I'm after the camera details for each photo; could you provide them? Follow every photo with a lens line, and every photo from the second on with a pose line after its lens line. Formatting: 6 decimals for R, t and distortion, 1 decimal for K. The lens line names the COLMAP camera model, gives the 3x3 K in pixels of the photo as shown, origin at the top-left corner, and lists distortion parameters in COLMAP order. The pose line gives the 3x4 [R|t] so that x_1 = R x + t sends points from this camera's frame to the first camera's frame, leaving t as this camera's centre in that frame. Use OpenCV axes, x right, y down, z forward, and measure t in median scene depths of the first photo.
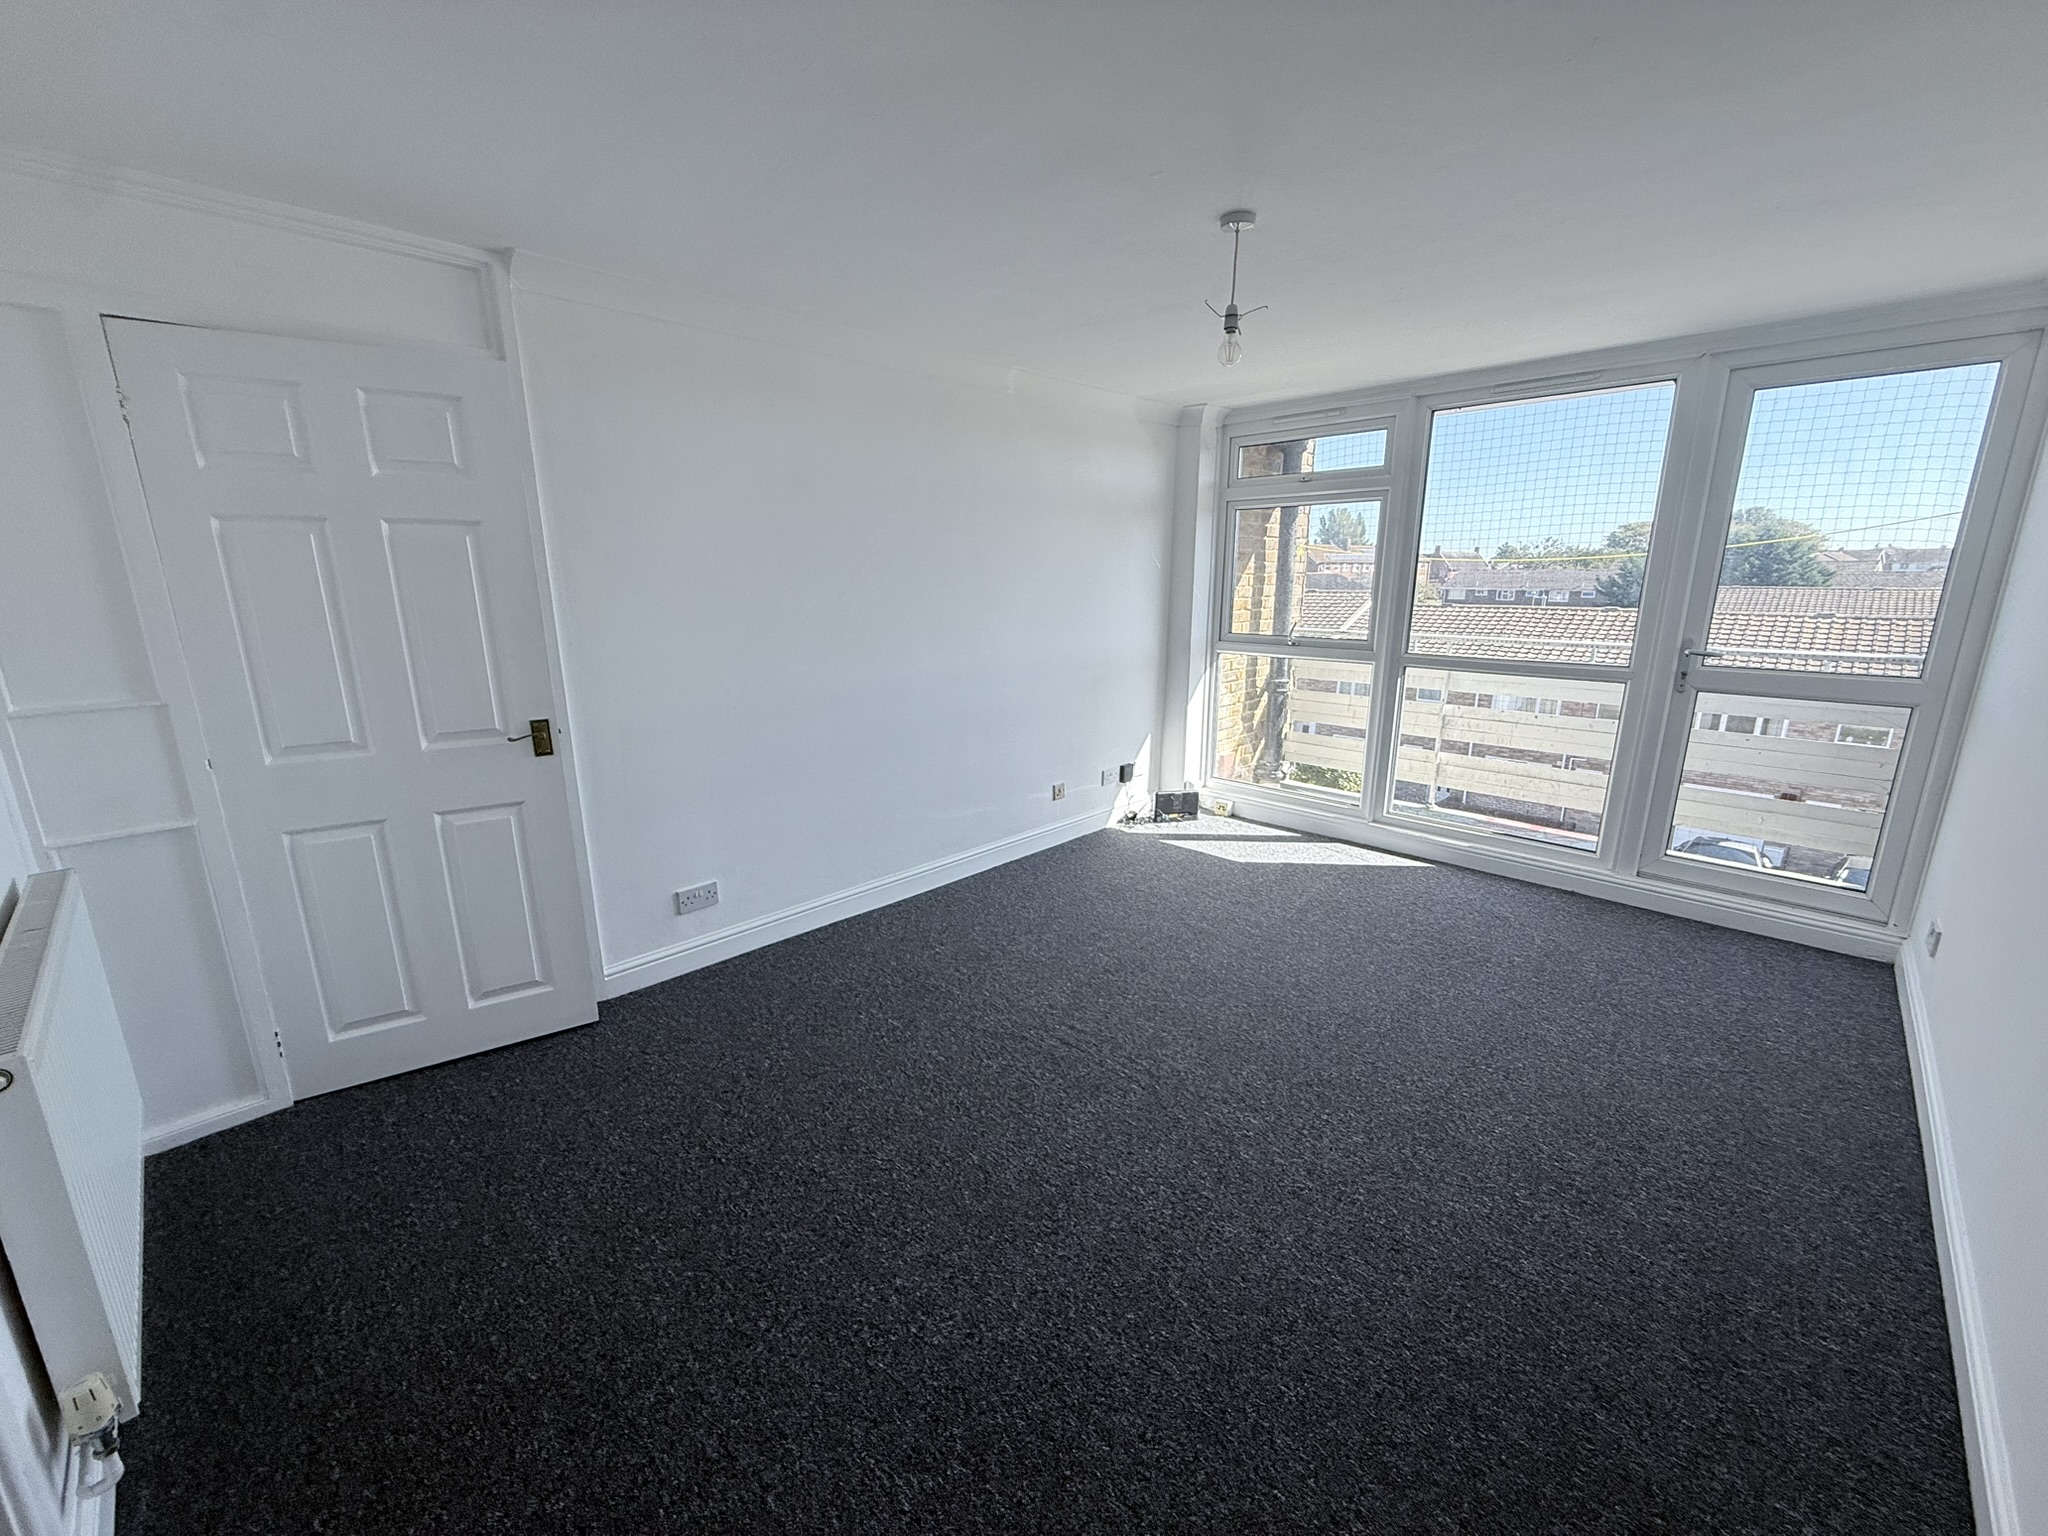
lens RADIAL K [[802.9, 0, 1018.3], [0, 802.9, 766.7], [0, 0, 1]] dist [-0.003429, -0.000115]
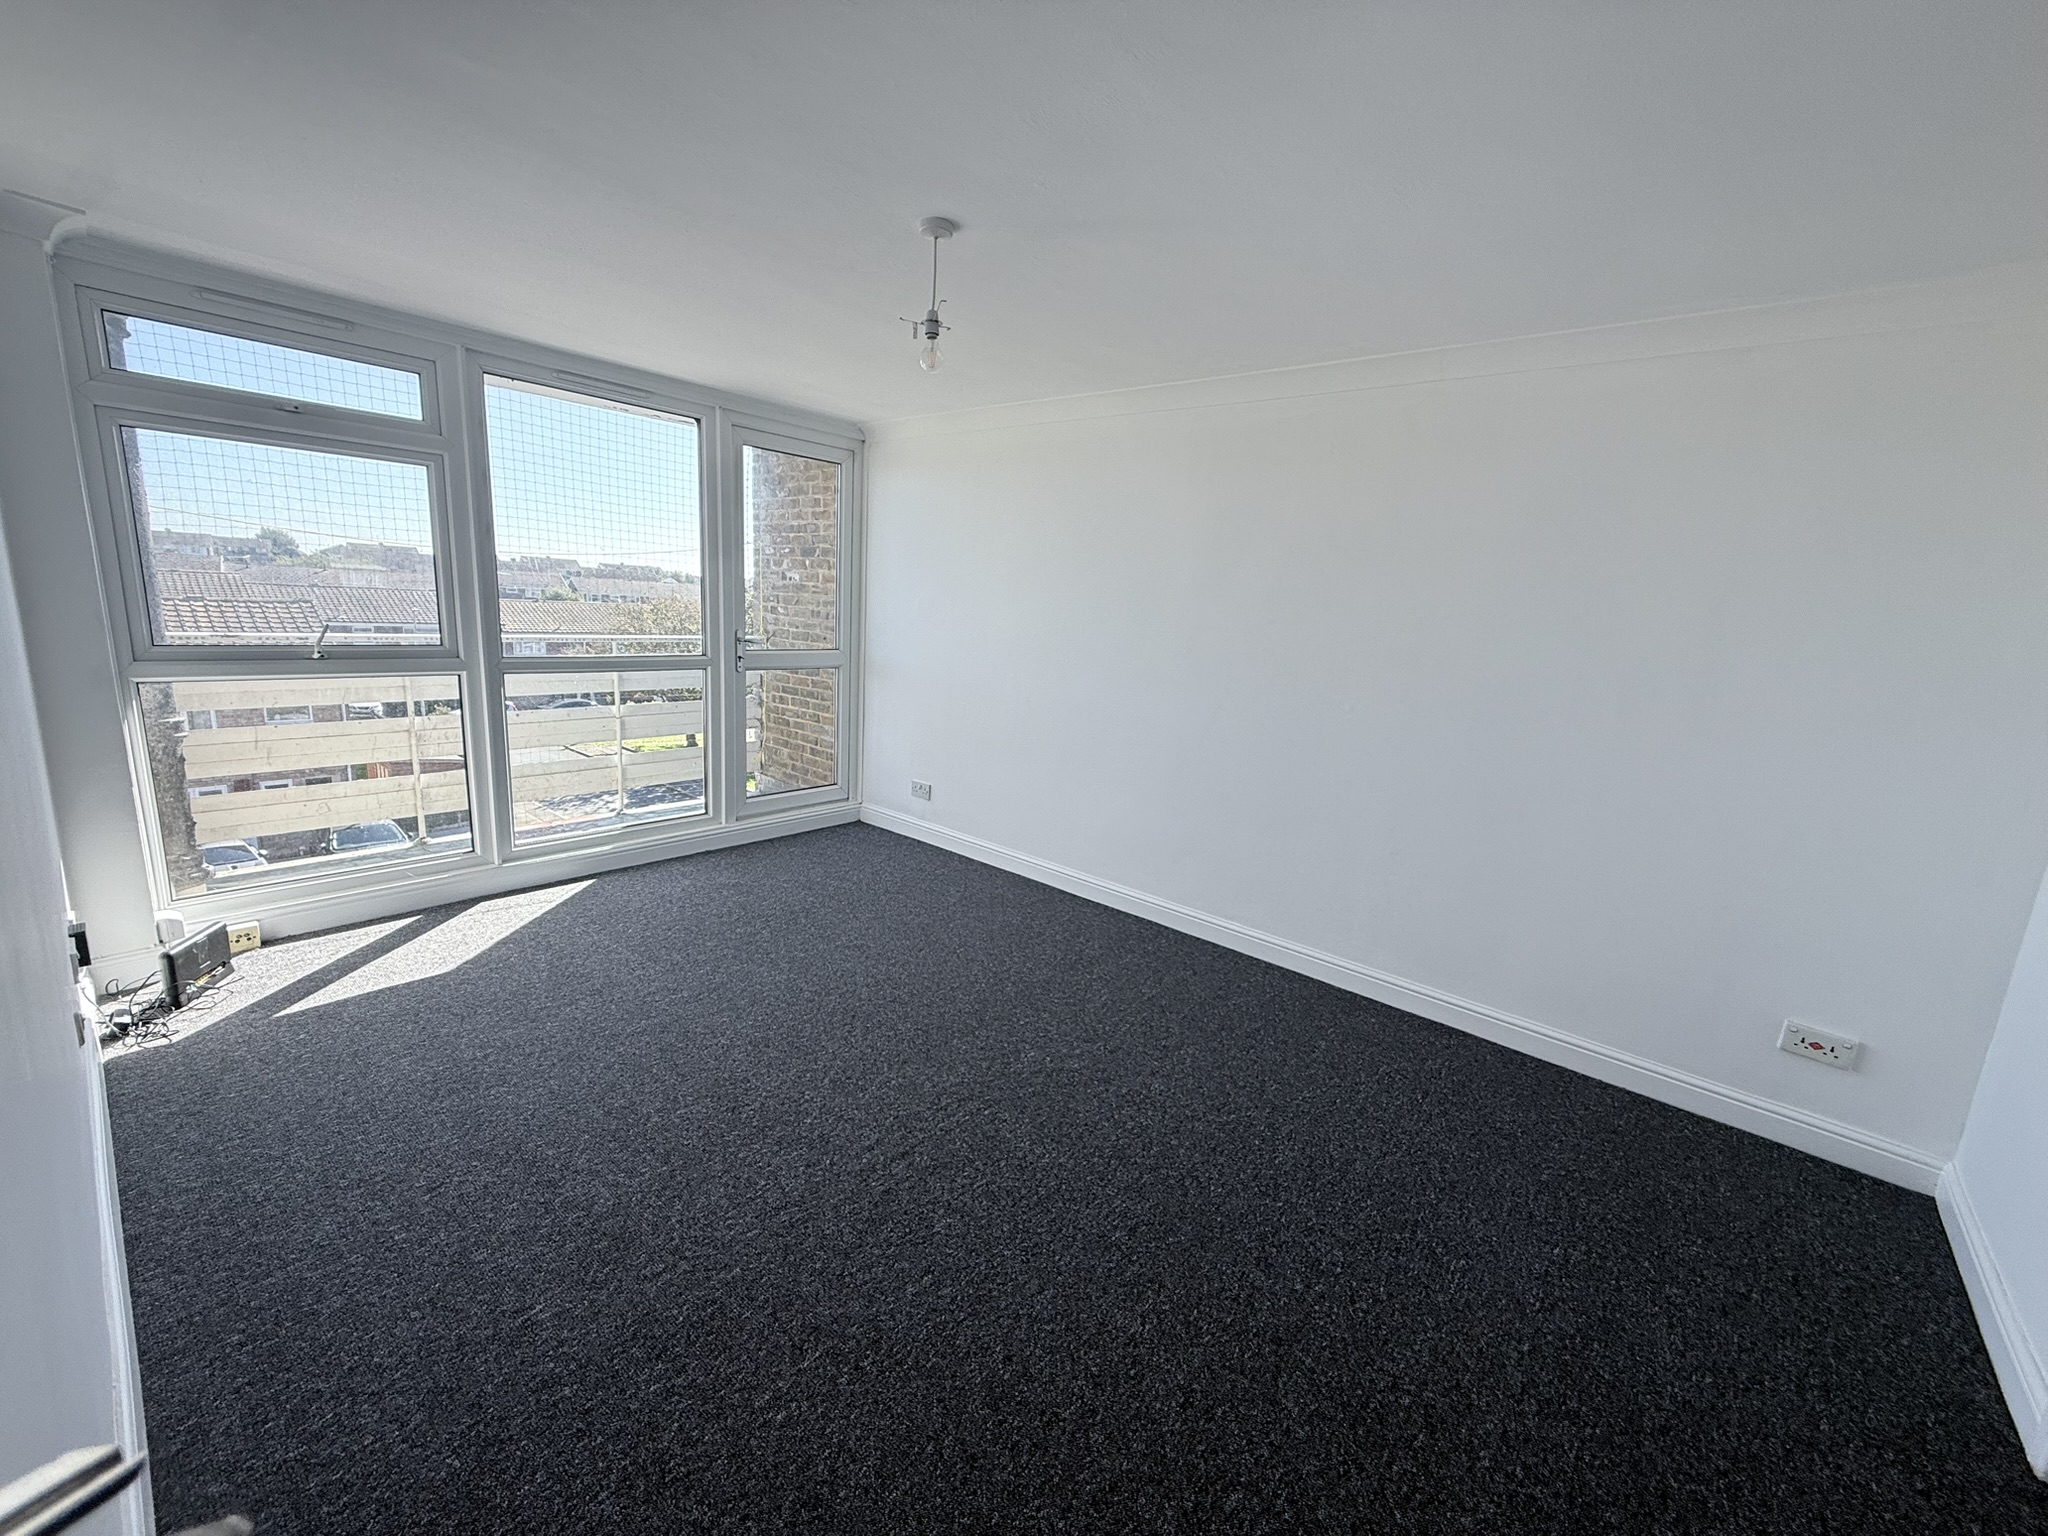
lens RADIAL K [[802.9, 0, 1018.3], [0, 802.9, 766.7], [0, 0, 1]] dist [-0.003429, -0.000115]
pose [[-0.058295, -0.199076, 0.978249, -0.416779], [0.177818, 0.962174, 0.206402, -0.113043], [-0.982335, 0.185982, -0.020691, 0.522242]]
